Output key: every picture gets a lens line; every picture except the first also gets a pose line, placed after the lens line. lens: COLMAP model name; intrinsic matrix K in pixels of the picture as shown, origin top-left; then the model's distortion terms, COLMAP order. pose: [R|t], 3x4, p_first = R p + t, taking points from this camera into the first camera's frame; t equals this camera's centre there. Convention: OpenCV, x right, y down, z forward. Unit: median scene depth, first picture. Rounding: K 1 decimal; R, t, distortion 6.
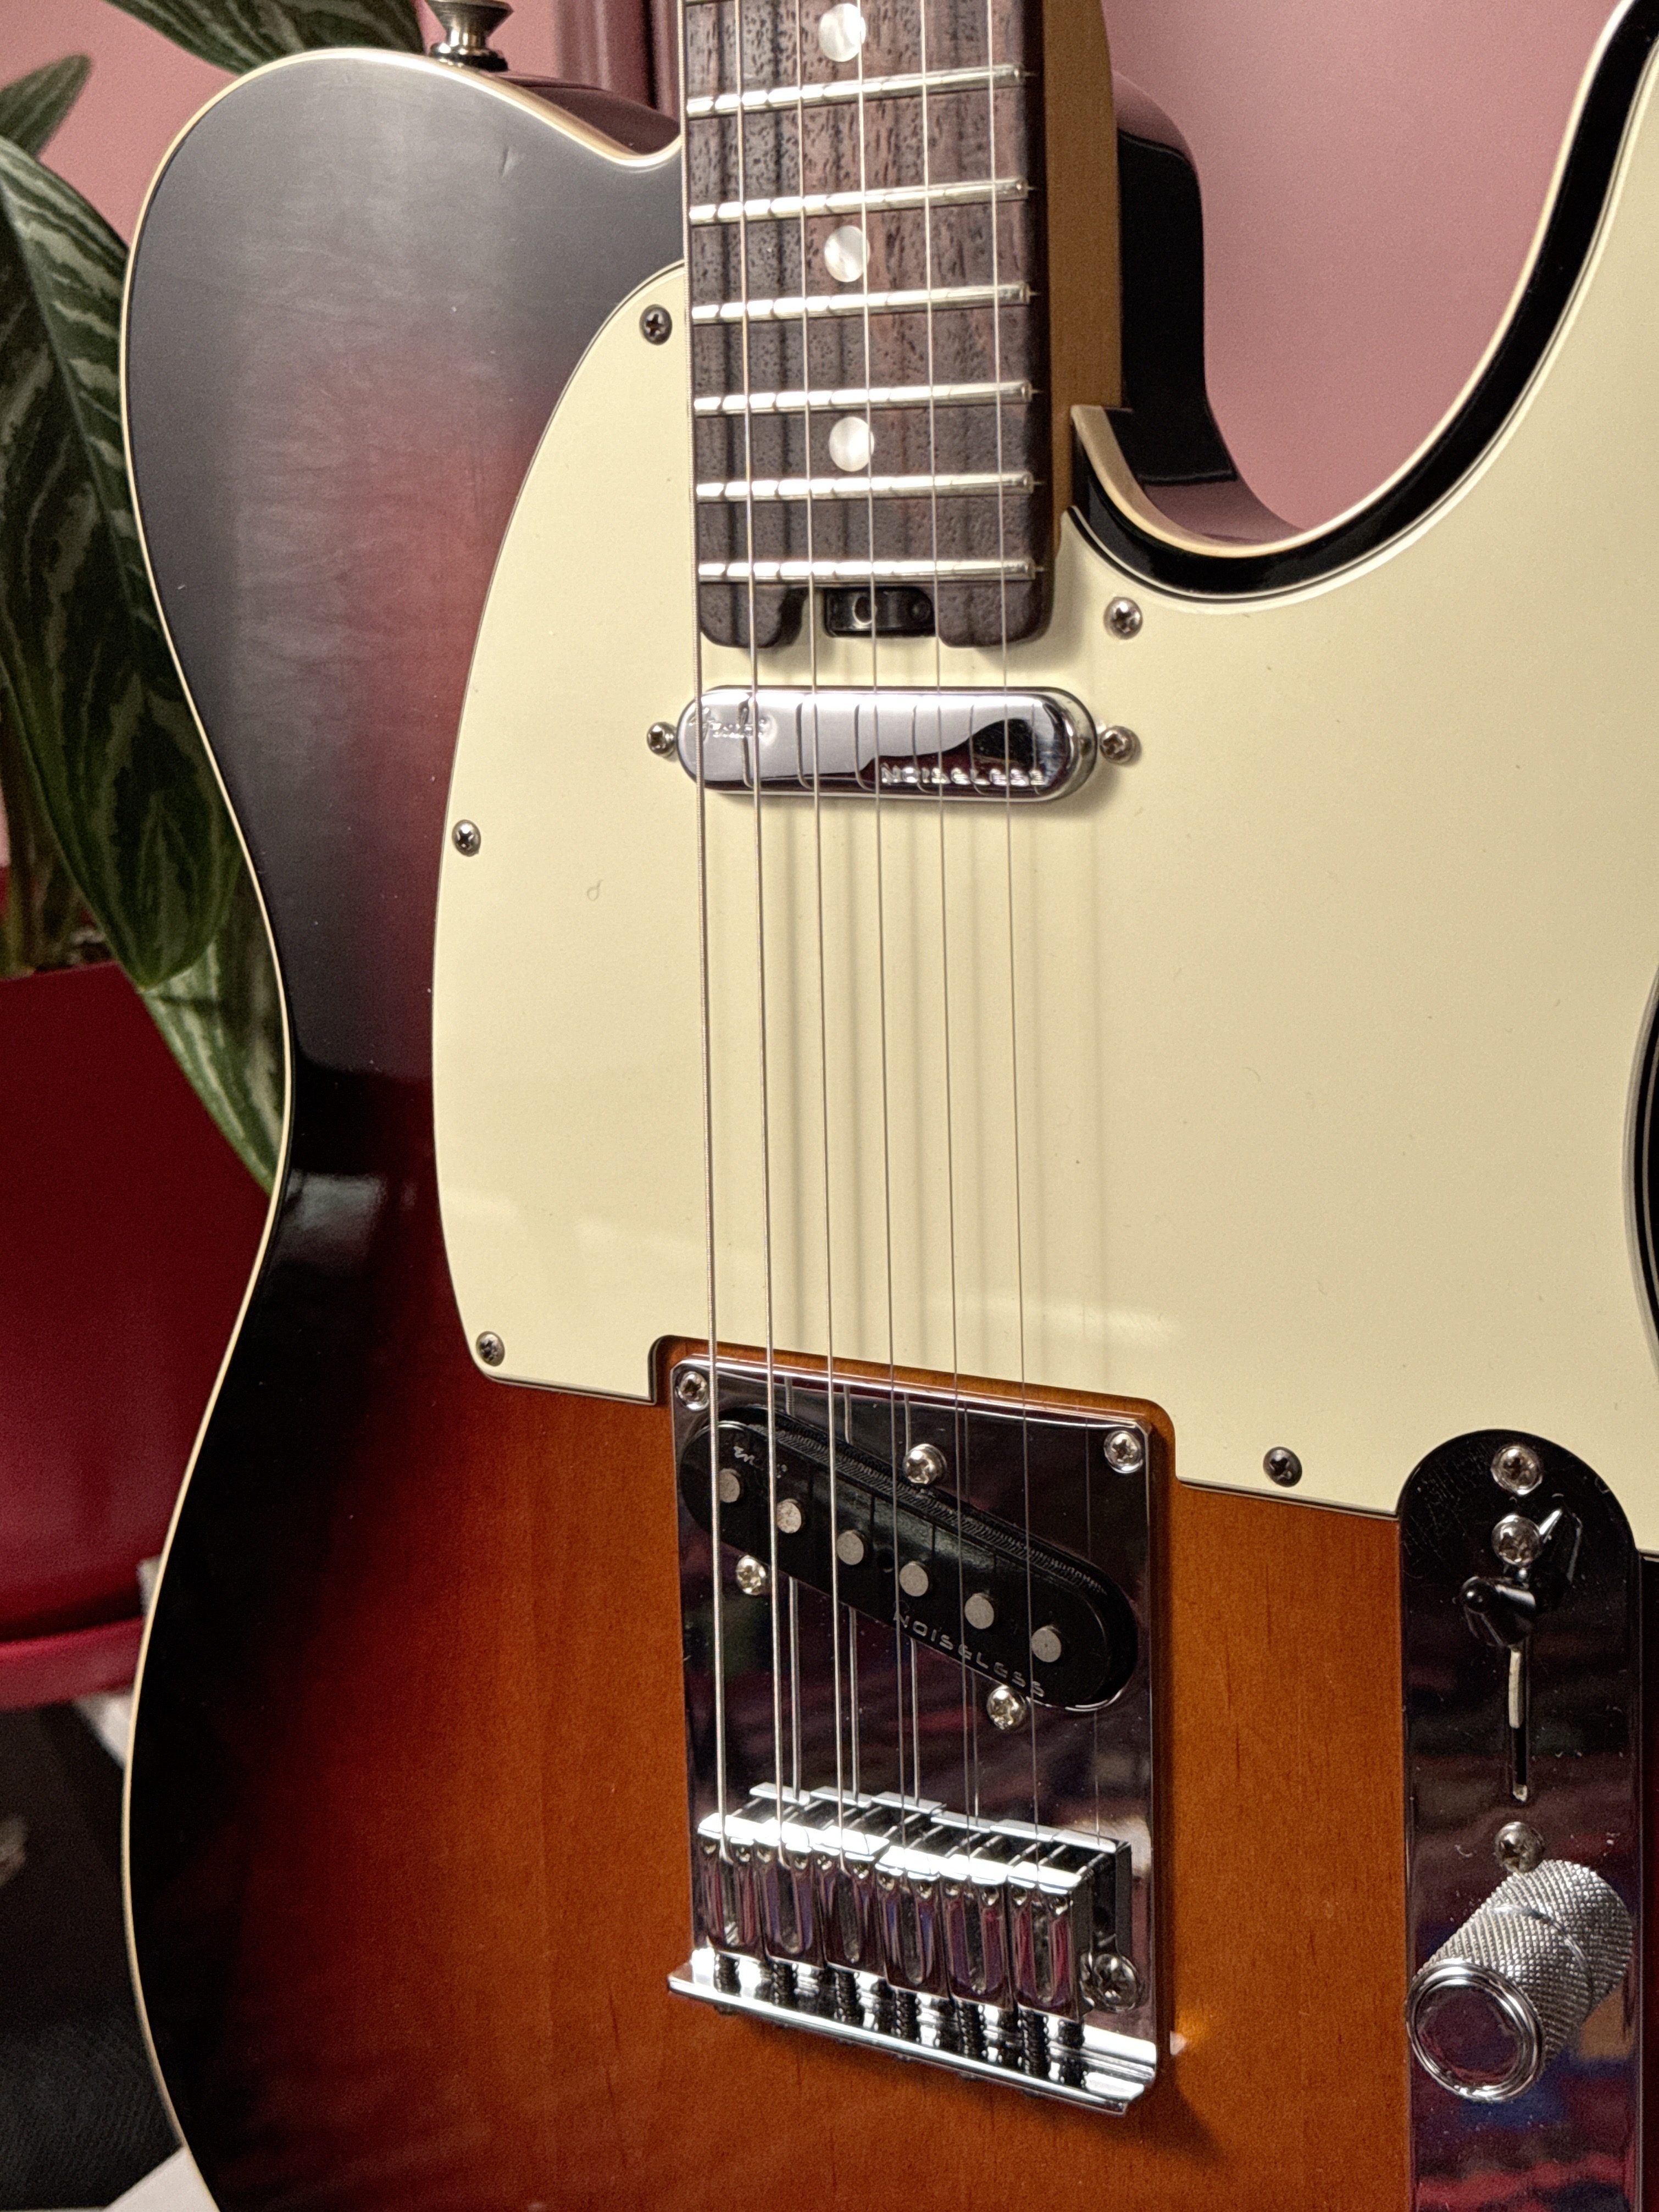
lens RADIAL K [[3154.0, 0, 828.9], [0, 3154.0, 1100.7], [0, 0, 1]] dist [0.139304, -0.062501]
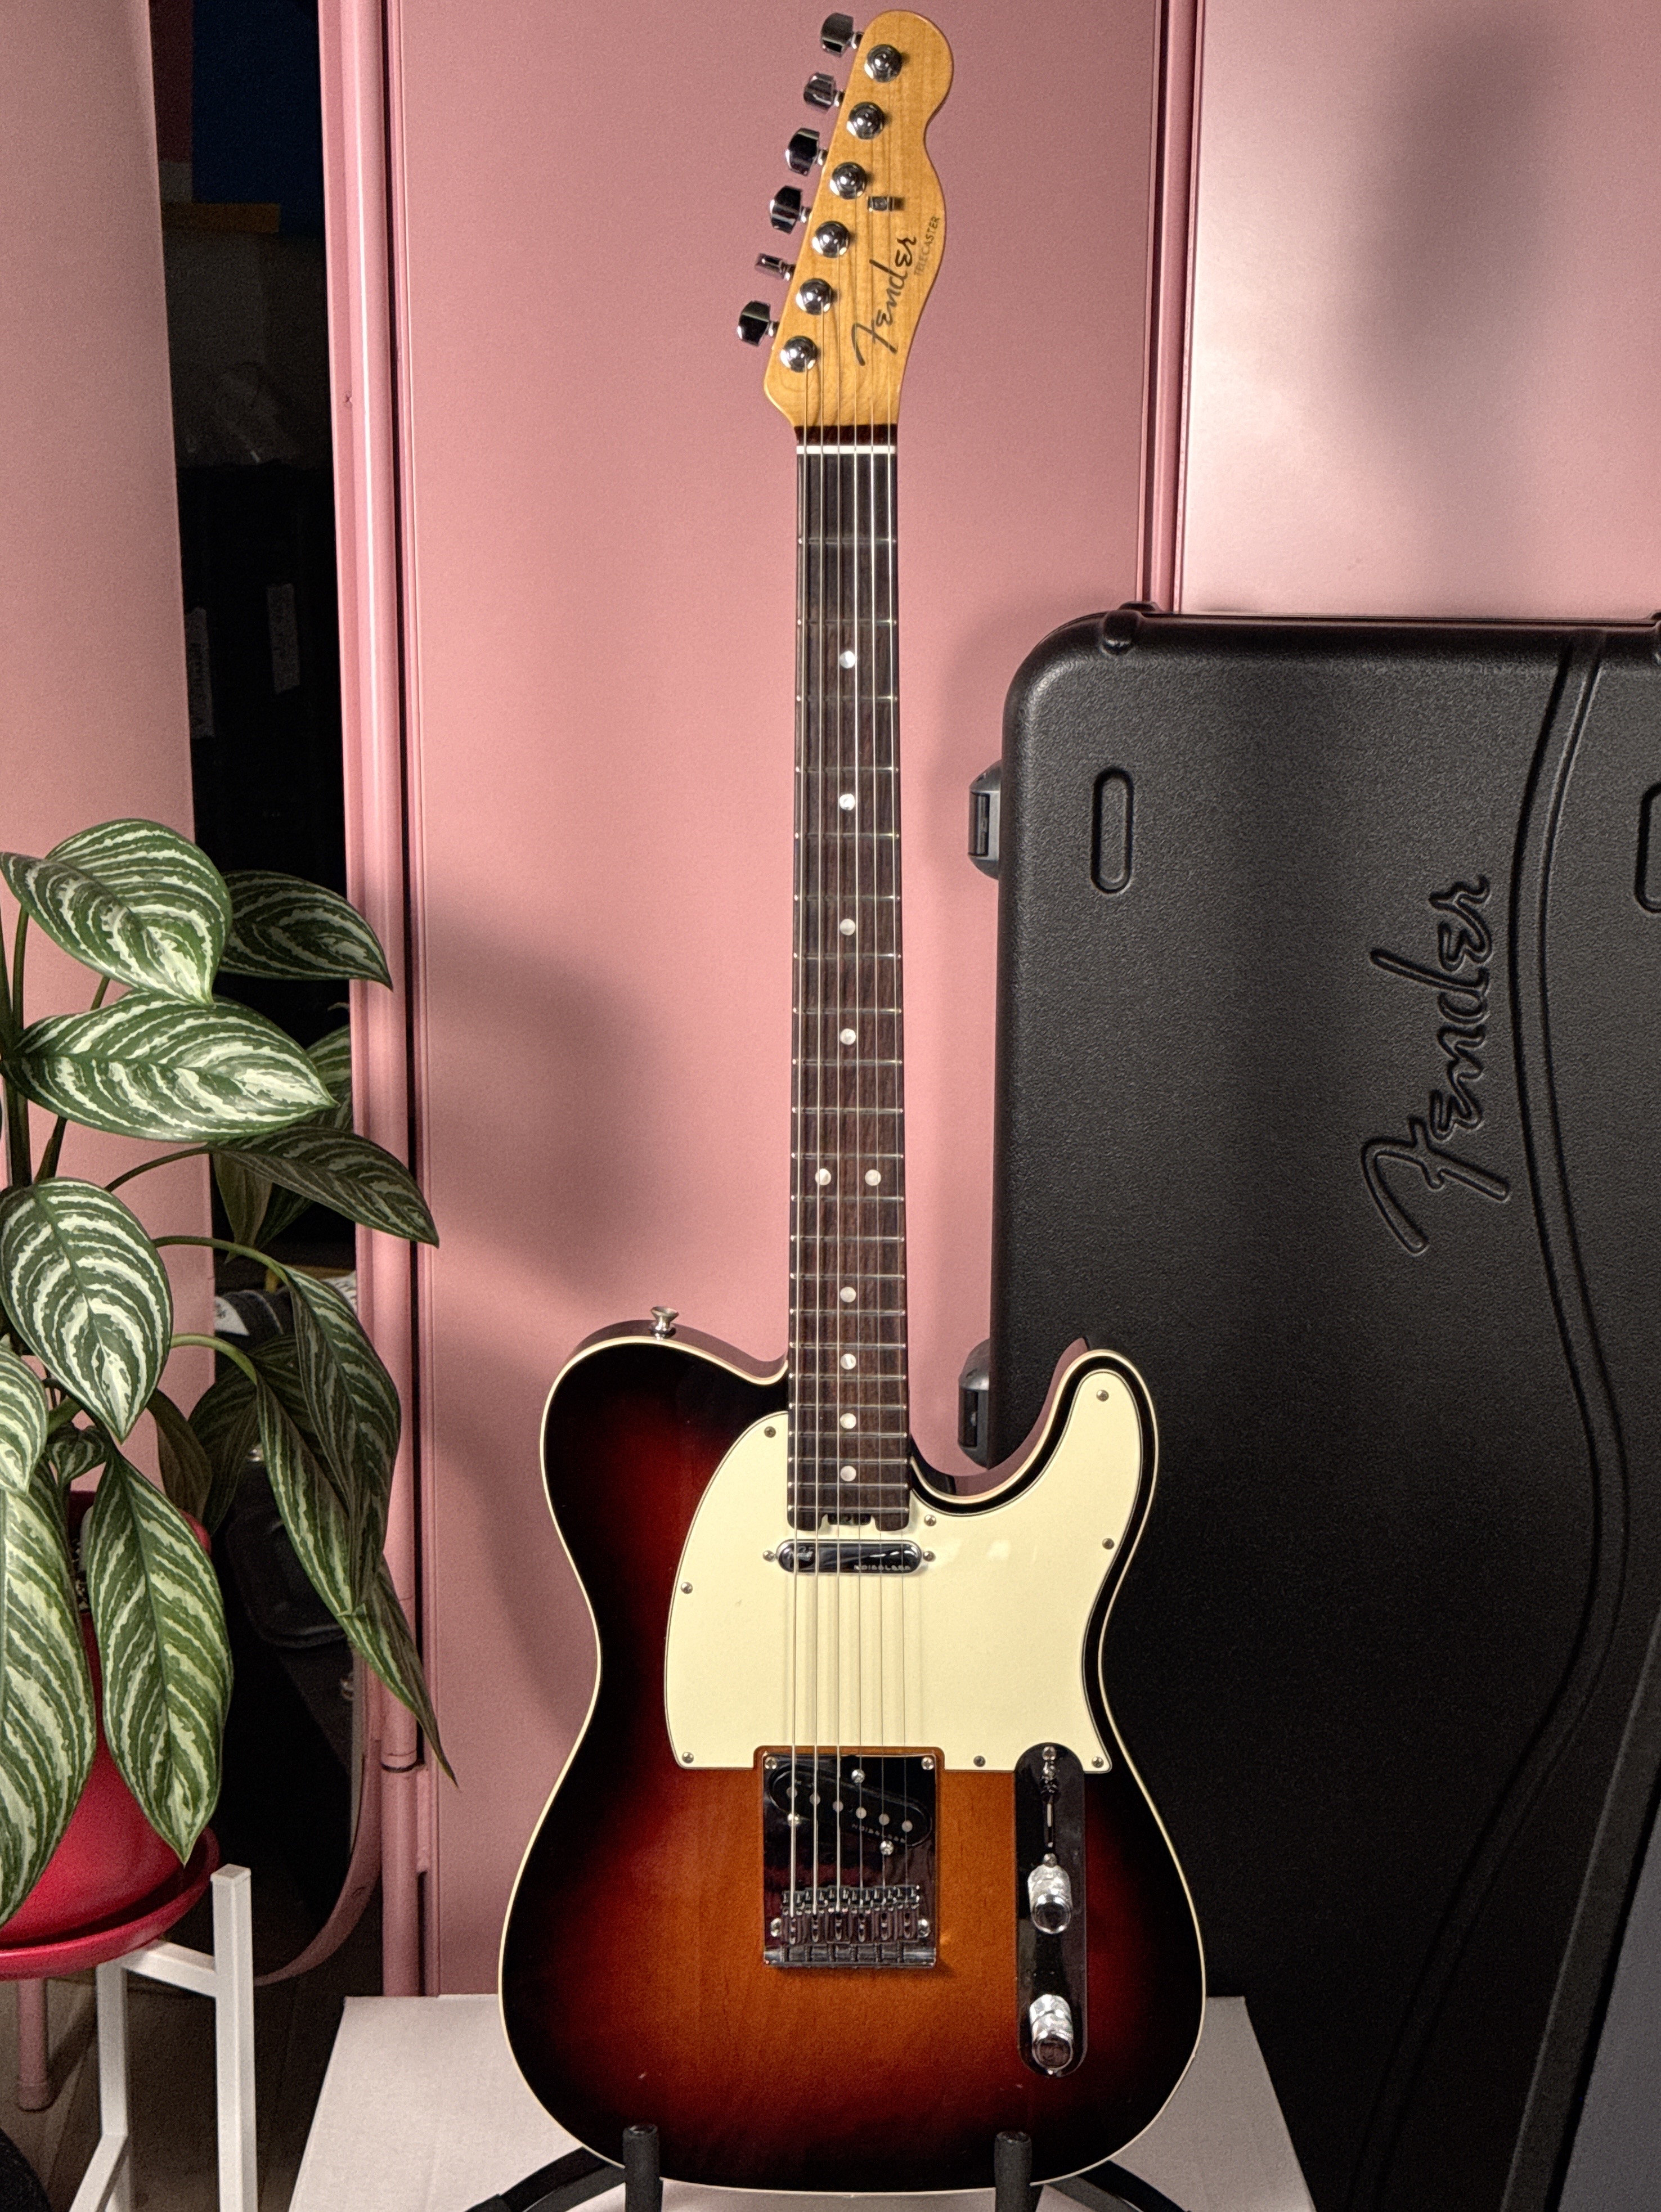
lens RADIAL K [[3154.5, 0, 829.9], [0, 3154.5, 1100.7], [0, 0, 1]] dist [0.139304, -0.062501]
pose [[0.865812, -0.048664, 0.497997, -1.639154], [0.070179, 0.997232, -0.024564, -0.513650], [-0.495423, 0.056216, 0.866831, -1.894967]]
